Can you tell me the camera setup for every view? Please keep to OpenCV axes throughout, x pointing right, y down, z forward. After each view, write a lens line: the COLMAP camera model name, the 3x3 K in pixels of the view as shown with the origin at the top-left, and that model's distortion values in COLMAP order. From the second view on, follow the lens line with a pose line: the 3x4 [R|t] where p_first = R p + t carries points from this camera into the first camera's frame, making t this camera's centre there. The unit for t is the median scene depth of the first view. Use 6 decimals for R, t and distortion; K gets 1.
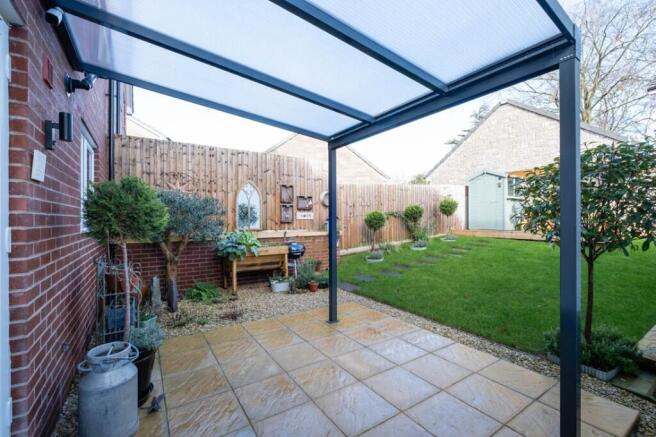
lens RADIAL K [[291.0, 0, 328.0], [0, 291.0, 218.5], [0, 0, 1]] dist [-0.001150, -0.000039]
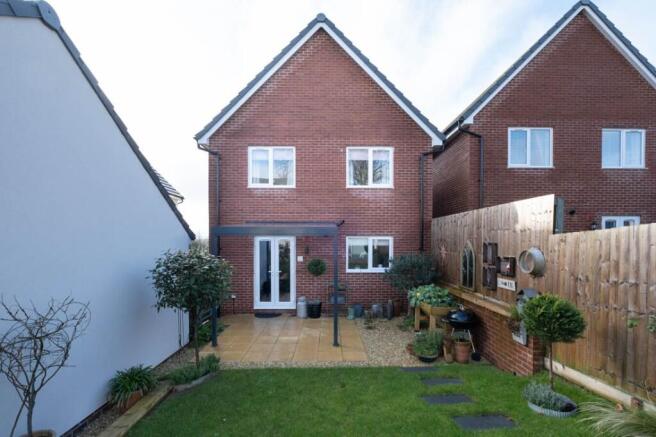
lens RADIAL K [[291.2, 0, 330.3], [0, 291.2, 251.8], [0, 0, 1]] dist [-0.002525, -0.000259]
pose [[-0.543167, 0.035174, -0.838887, 0.804105], [0.007327, 0.999283, 0.037155, -0.126153], [0.839593, 0.014035, -0.543035, 1.103184]]
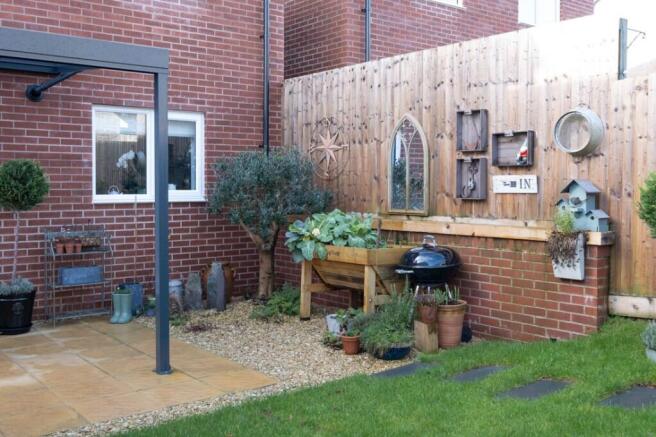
lens RADIAL K [[677.6, 0, 328.2], [0, 677.6, 205.8], [0, 0, 1]] dist [0.008046, 0.014533]
pose [[0.085137, 0.036185, -0.995712, 0.835607], [0.006520, 0.999299, 0.036873, -0.016003], [0.996348, -0.009631, 0.084842, 0.737880]]
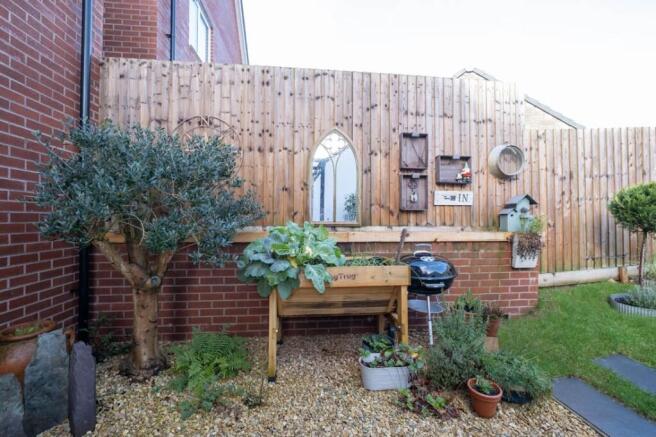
lens RADIAL K [[283.6, 0, 328.0], [0, 283.6, 218.5], [0, 0, 1]] dist [-0.003479, -0.000187]
pose [[0.886705, 0.008607, -0.462255, -0.050525], [-0.006927, 0.999962, 0.005331, 0.025266], [0.462284, -0.001525, 0.886731, 0.534466]]
